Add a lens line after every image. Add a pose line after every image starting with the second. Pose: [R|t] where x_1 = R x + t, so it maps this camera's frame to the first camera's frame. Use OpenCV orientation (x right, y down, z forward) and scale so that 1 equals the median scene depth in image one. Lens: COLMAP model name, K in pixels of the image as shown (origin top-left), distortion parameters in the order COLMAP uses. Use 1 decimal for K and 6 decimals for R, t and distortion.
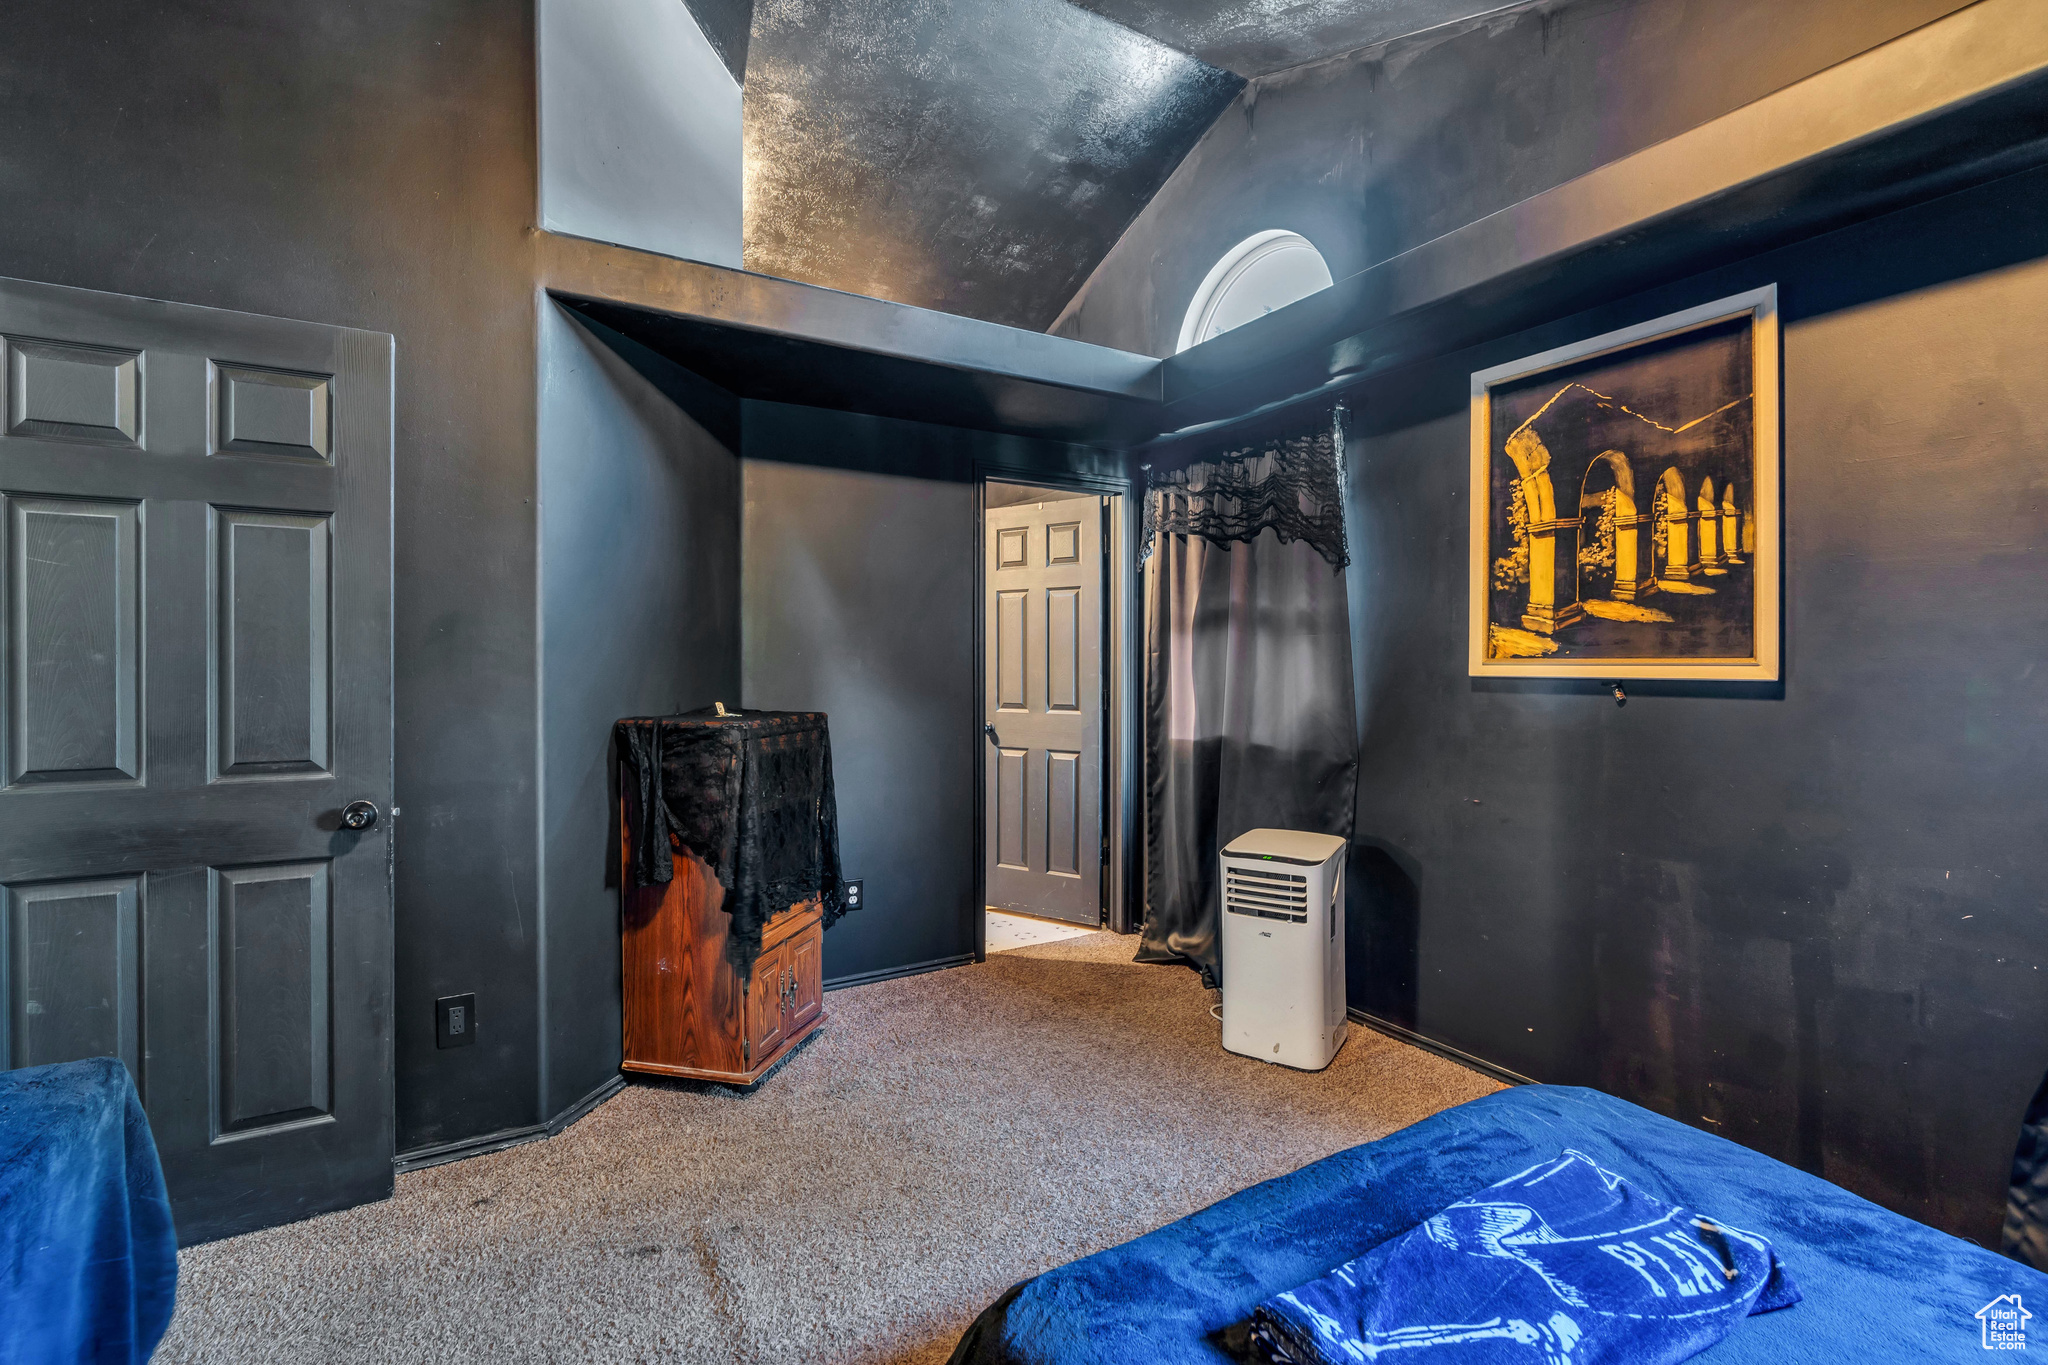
lens RADIAL K [[909.4, 0, 1022.6], [0, 909.4, 669.6], [0, 0, 1]] dist [-0.001731, -0.000324]
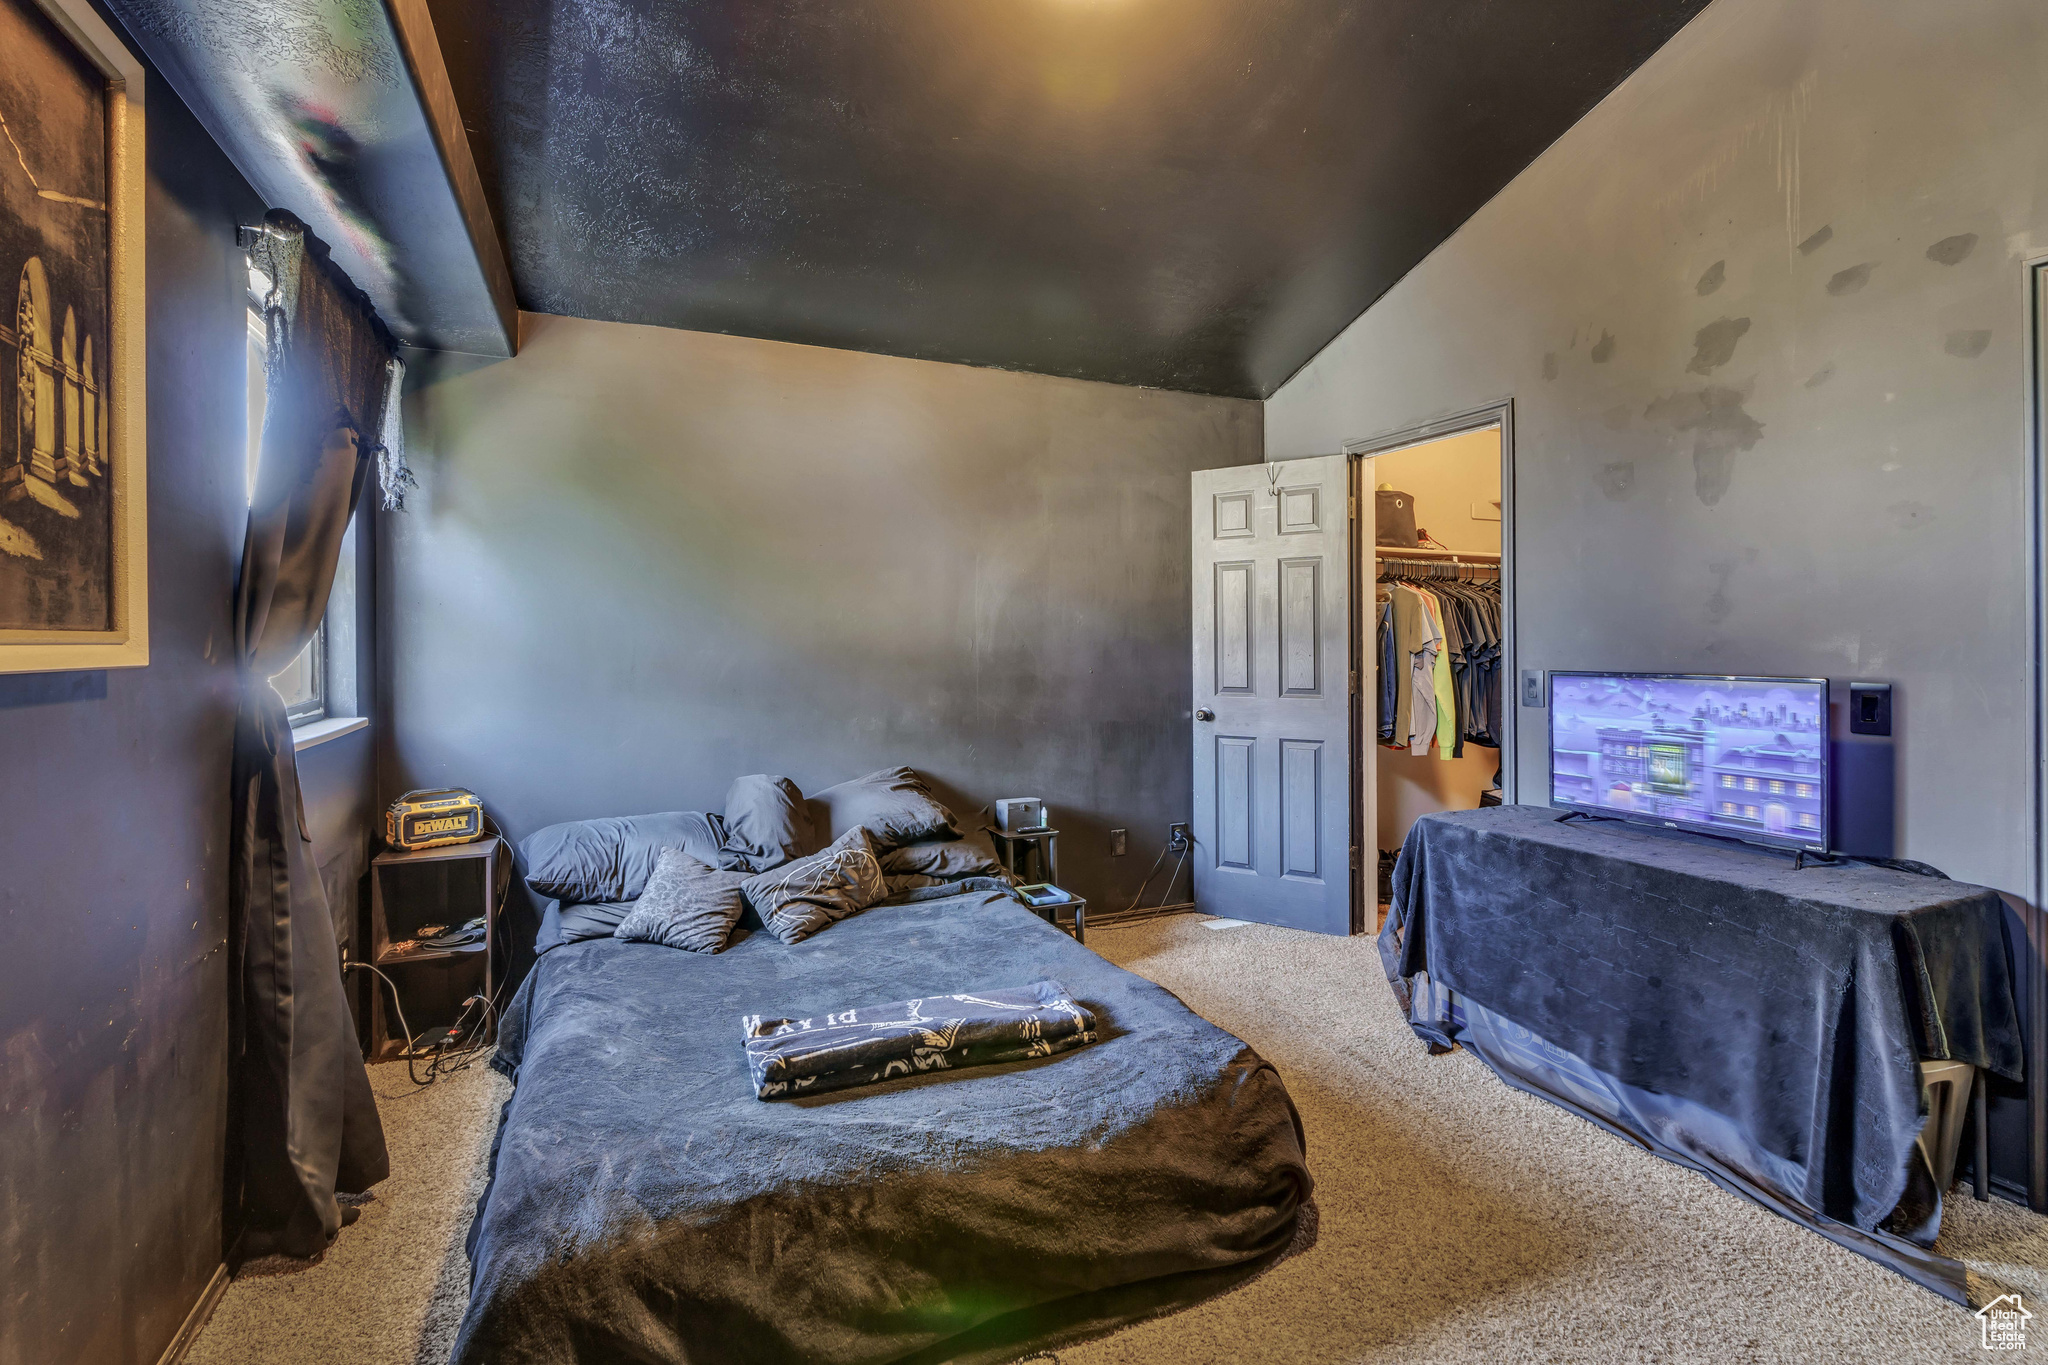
lens RADIAL K [[909.4, 0, 1023.7], [0, 909.4, 660.8], [0, 0, 1]] dist [-0.001731, -0.000324]
pose [[-0.992803, -0.005447, 0.119632, 0.101200], [-0.002588, 0.999707, 0.024046, -0.009211], [-0.119728, 0.023564, -0.992527, 1.478552]]
